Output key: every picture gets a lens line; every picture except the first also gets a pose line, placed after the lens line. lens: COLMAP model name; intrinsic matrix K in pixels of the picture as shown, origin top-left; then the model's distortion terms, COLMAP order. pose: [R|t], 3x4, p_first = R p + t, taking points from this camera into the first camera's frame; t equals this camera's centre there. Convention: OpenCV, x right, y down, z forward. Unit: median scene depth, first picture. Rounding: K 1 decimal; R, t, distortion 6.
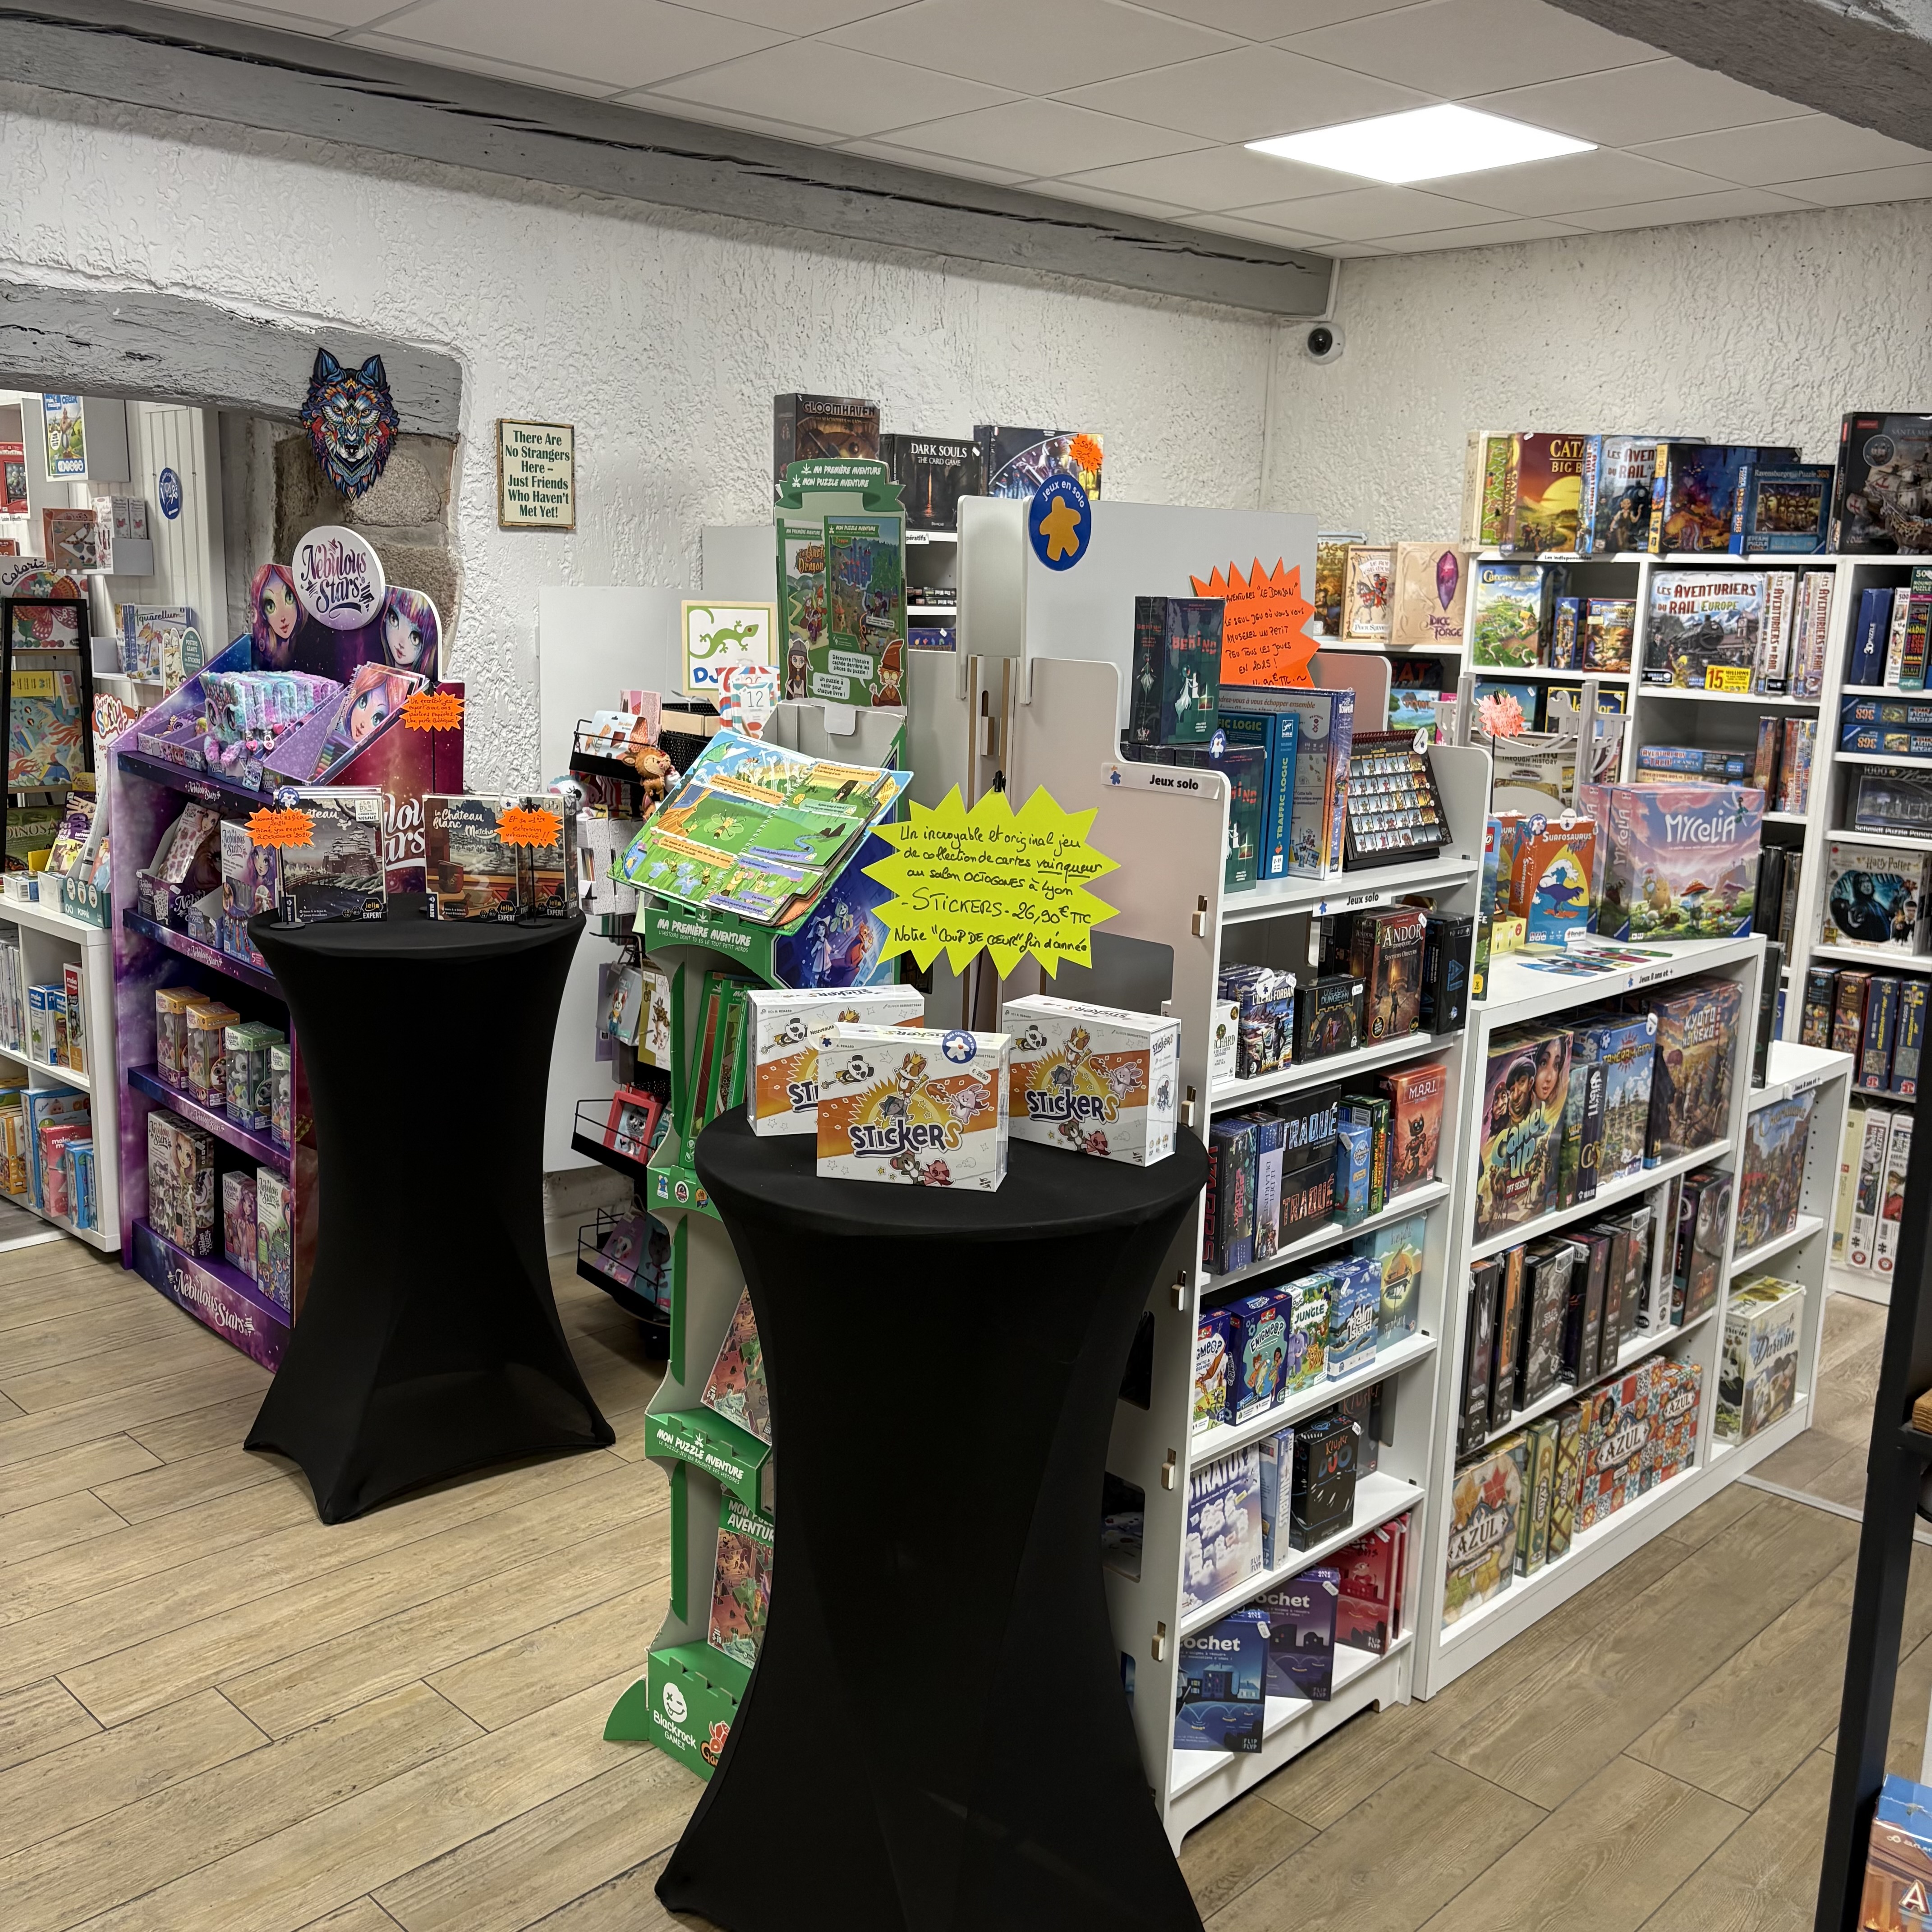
lens RADIAL K [[1956.7, 0, 956.8], [0, 1956.7, 969.0], [0, 0, 1]] dist [0.029437, 0.000000]
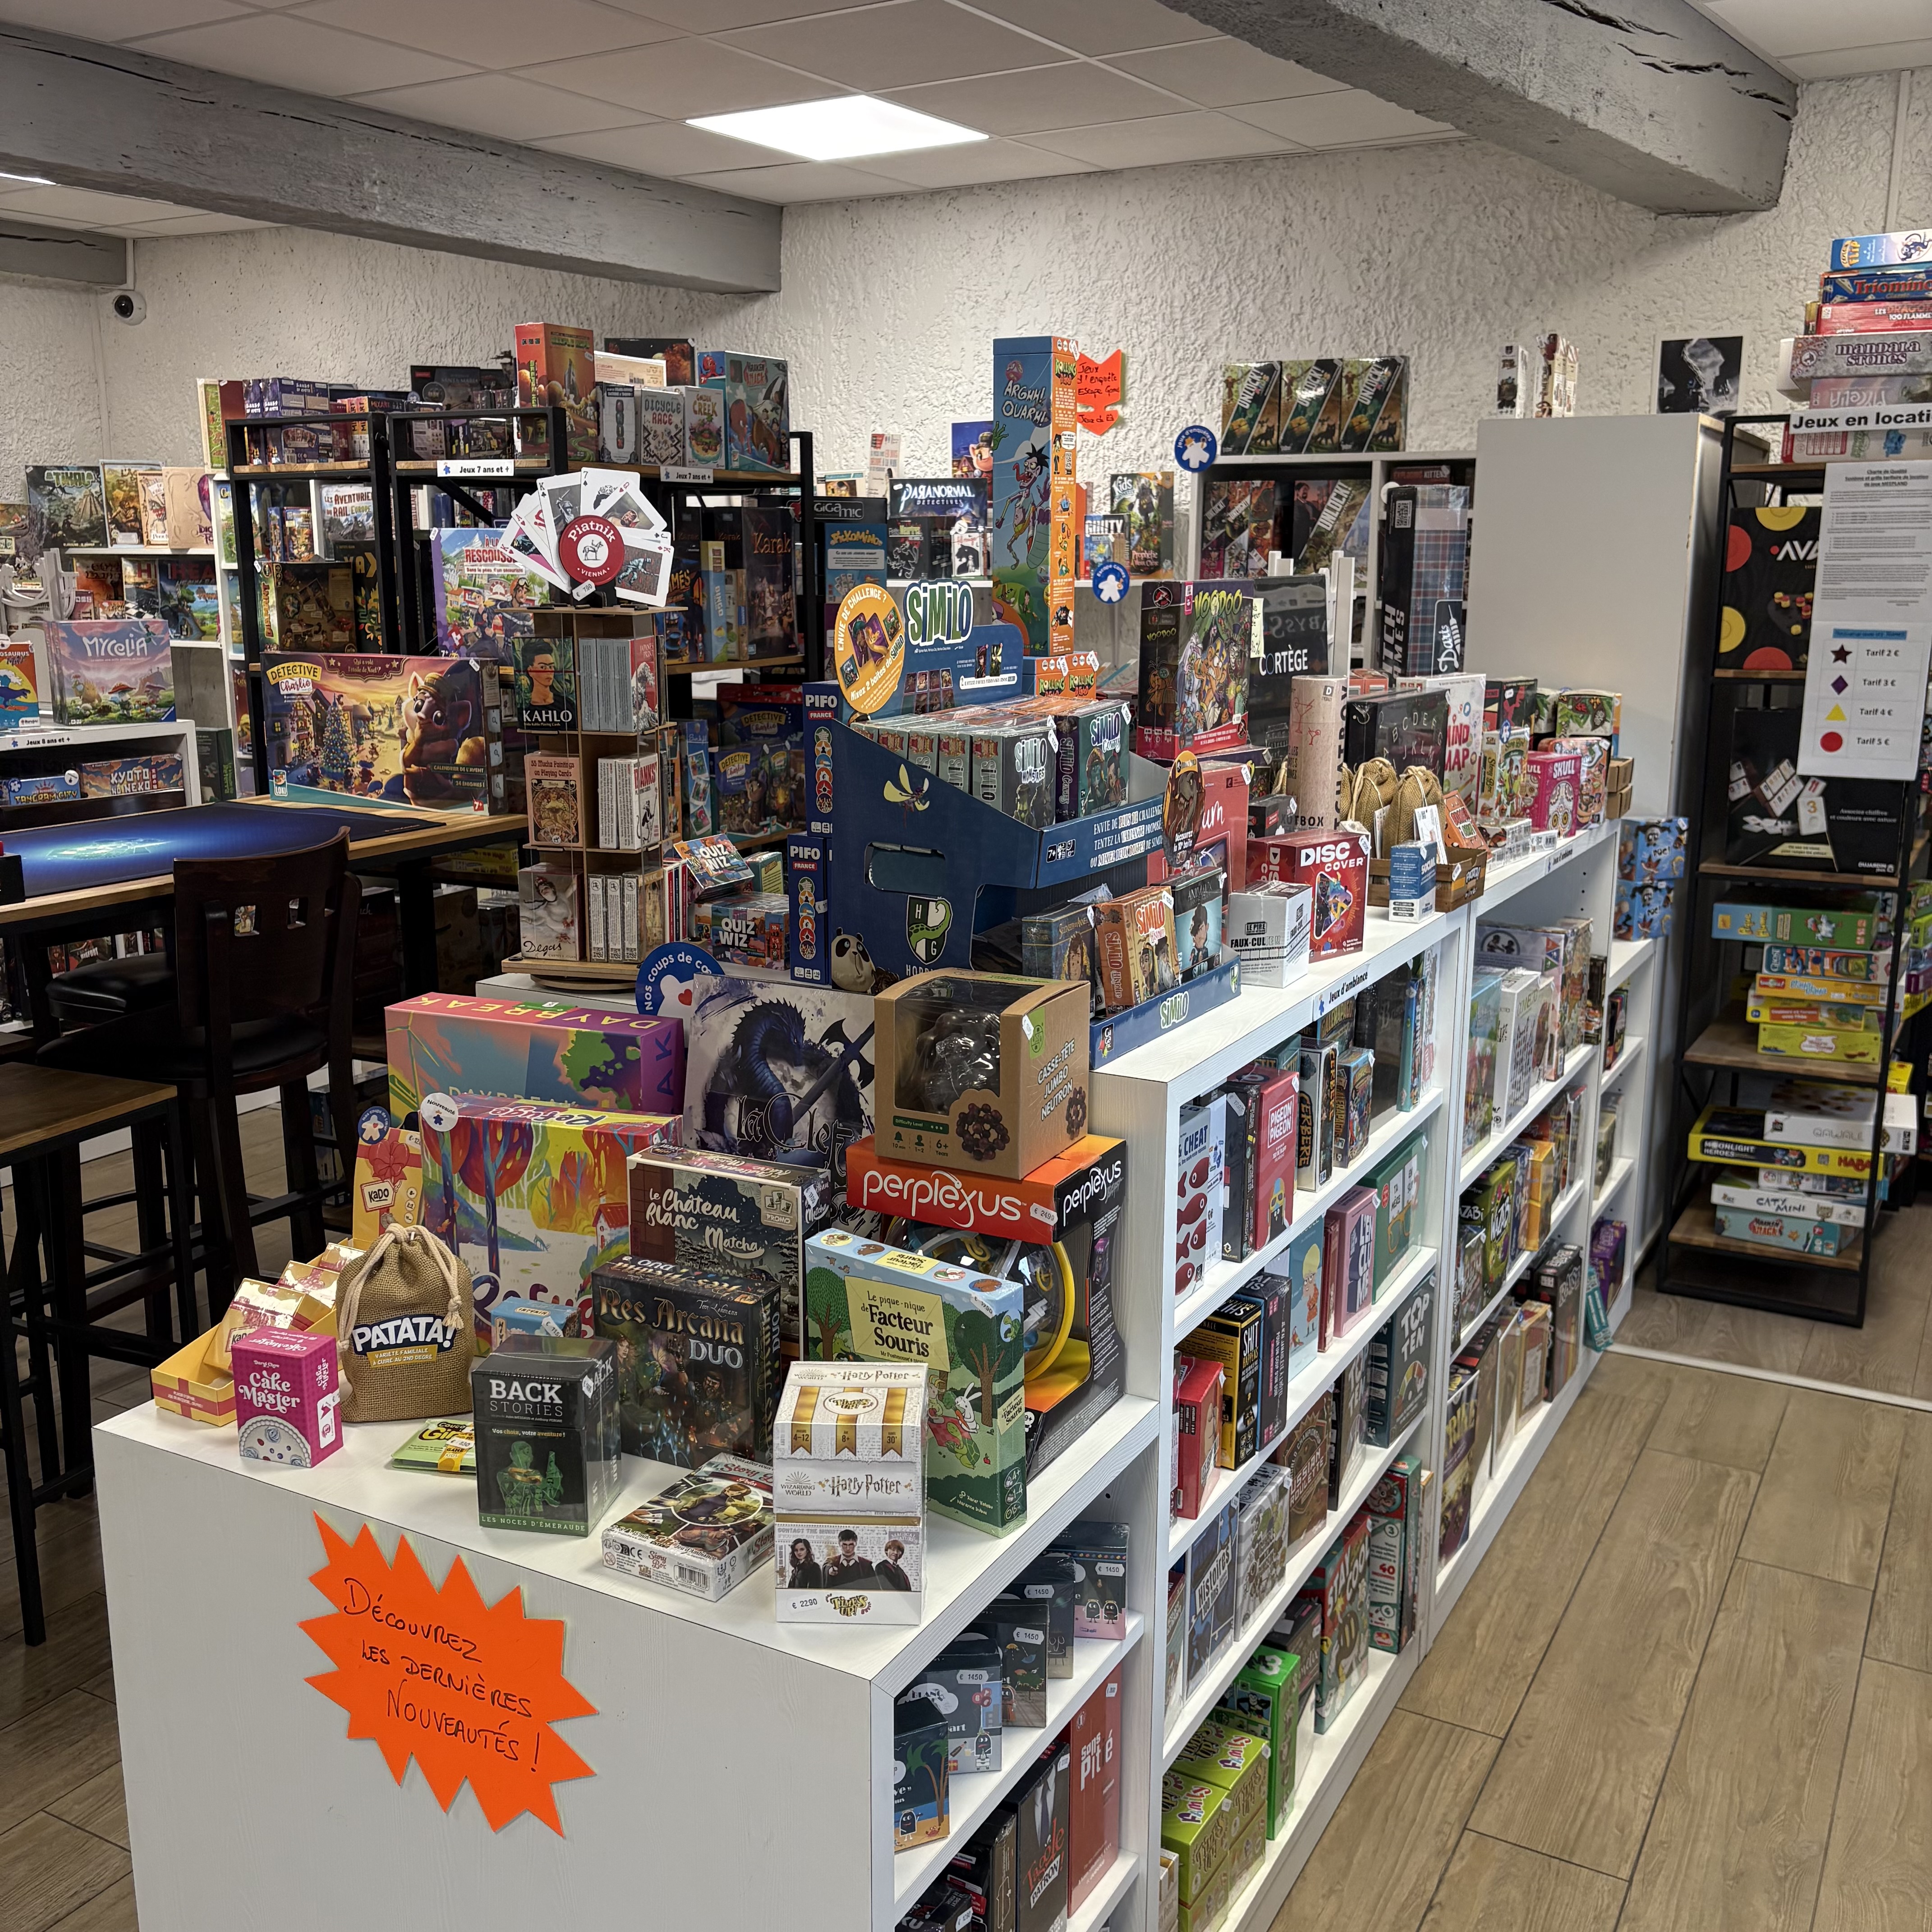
lens RADIAL K [[1956.7, 0, 963.2], [0, 1956.7, 970.8], [0, 0, 1]] dist [0.029437, 0.000000]
pose [[0.961551, -0.080994, 0.262412, 0.402647], [0.076019, 0.996682, 0.029072, 0.121580], [-0.263897, -0.008006, 0.964518, -0.408394]]
